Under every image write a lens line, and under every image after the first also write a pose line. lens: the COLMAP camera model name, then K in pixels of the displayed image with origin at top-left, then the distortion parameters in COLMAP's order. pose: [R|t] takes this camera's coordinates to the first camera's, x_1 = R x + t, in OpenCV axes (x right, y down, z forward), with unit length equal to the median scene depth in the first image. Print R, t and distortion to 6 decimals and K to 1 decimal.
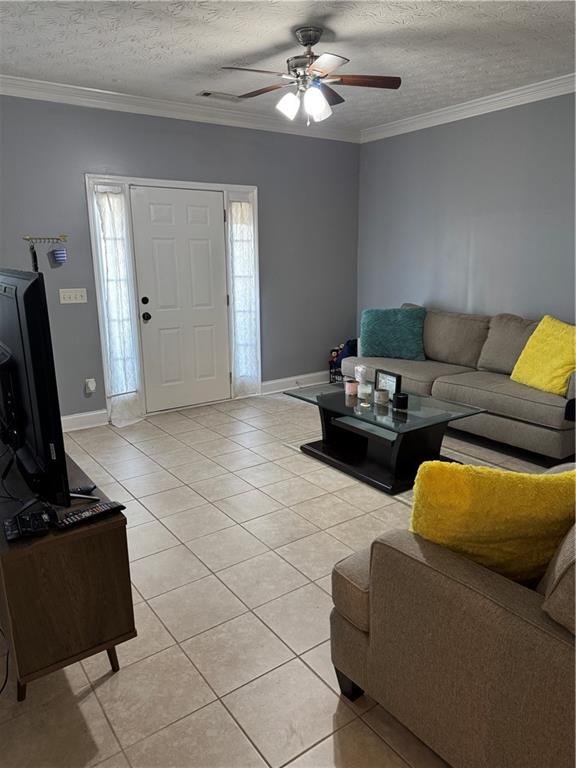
lens RADIAL K [[543.6, 0, 288.0], [0, 543.6, 384.0], [0, 0, 1]] dist [0.152318, -0.219033]
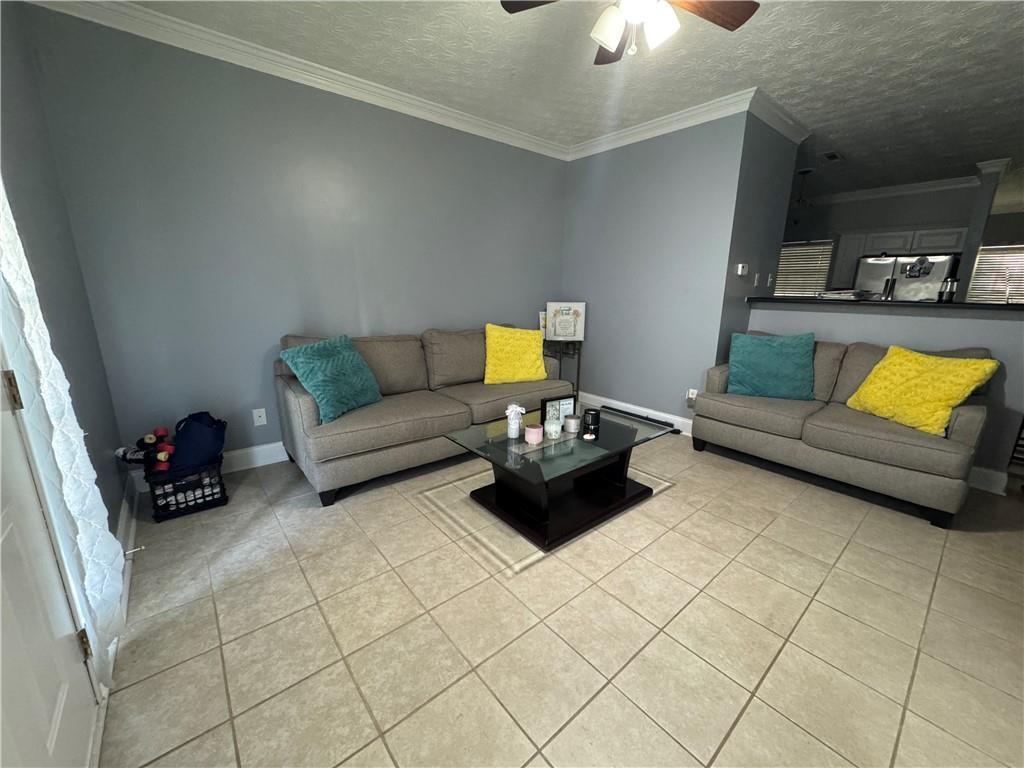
lens RADIAL K [[404.1, 0, 512.0], [0, 404.1, 384.0], [0, 0, 1]] dist [0.000749, 0.000581]
pose [[-0.073449, -0.227190, 0.971077, -0.393780], [0.222213, 0.945500, 0.238013, -0.191514], [-0.972228, 0.233267, -0.018961, 0.976202]]
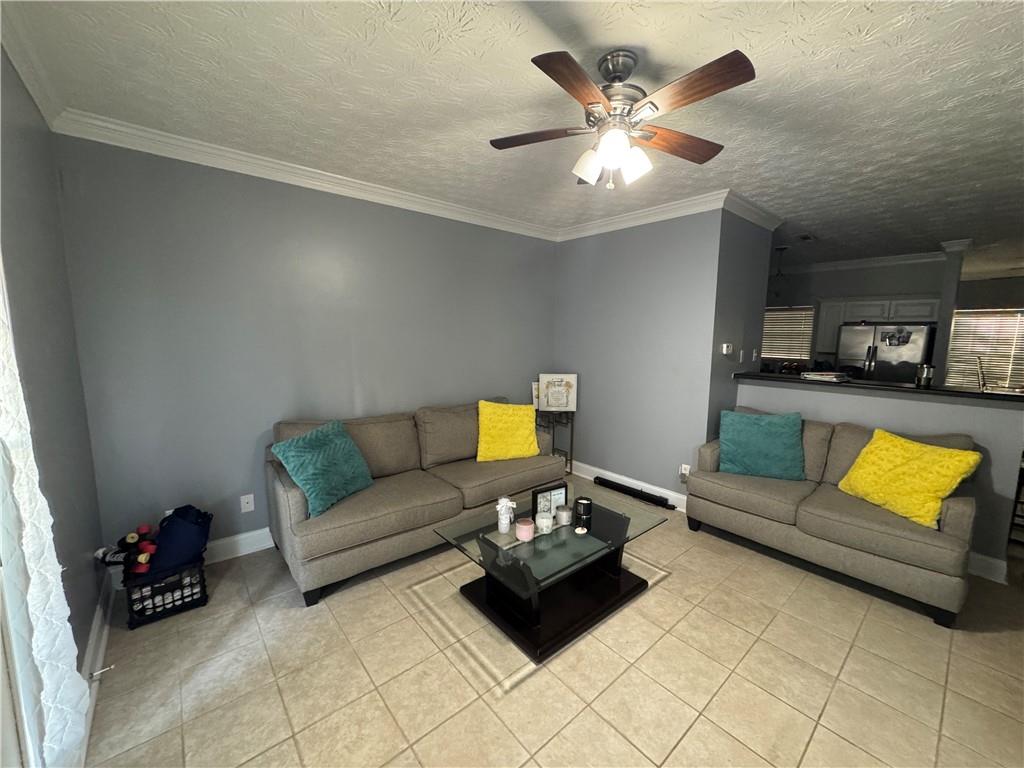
lens RADIAL K [[404.1, 0, 512.0], [0, 404.1, 384.0], [0, 0, 1]] dist [0.000749, 0.000581]
pose [[-0.082808, -0.120523, 0.989251, -0.389521], [0.223469, 0.965135, 0.136291, -0.255580], [-0.971187, 0.232353, -0.052988, 0.953162]]
